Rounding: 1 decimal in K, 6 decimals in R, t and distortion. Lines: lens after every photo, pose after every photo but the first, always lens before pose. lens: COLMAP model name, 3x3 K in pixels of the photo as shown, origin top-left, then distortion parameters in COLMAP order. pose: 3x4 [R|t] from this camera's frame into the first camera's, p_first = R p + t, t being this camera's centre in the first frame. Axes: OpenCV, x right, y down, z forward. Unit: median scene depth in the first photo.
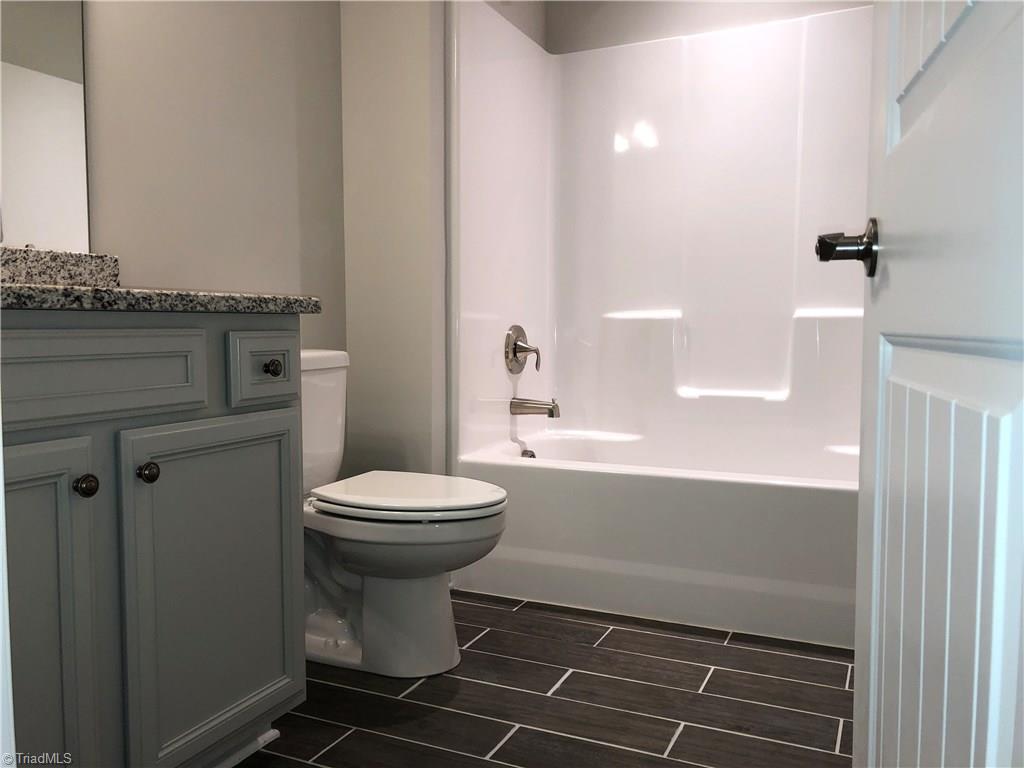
lens RADIAL K [[841.9, 0, 515.7], [0, 841.9, 382.8], [0, 0, 1]] dist [0.056212, -0.055439]
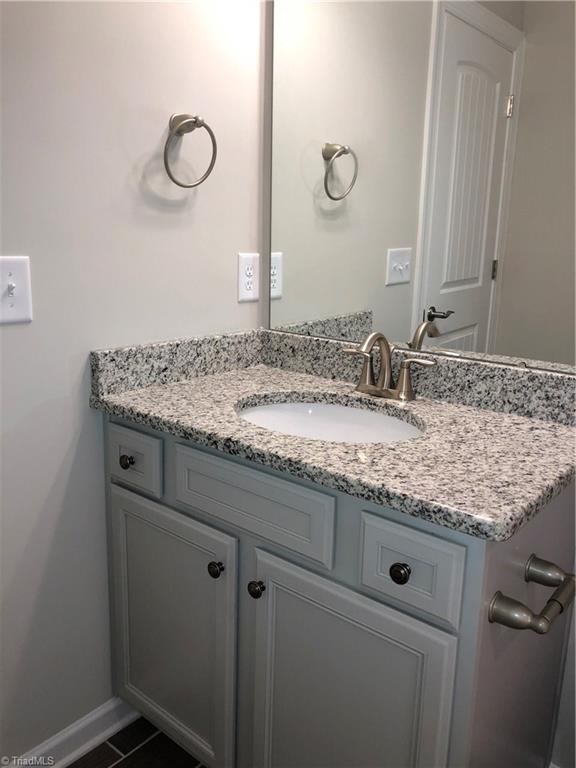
lens RADIAL K [[631.4, 0, 291.5], [0, 631.4, 382.3], [0, 0, 1]] dist [0.056212, -0.055439]
pose [[-0.268627, 0.218833, -0.938057, 0.268287], [-0.090421, 0.963823, 0.250737, -0.321486], [0.958991, 0.152175, -0.239121, 0.946452]]
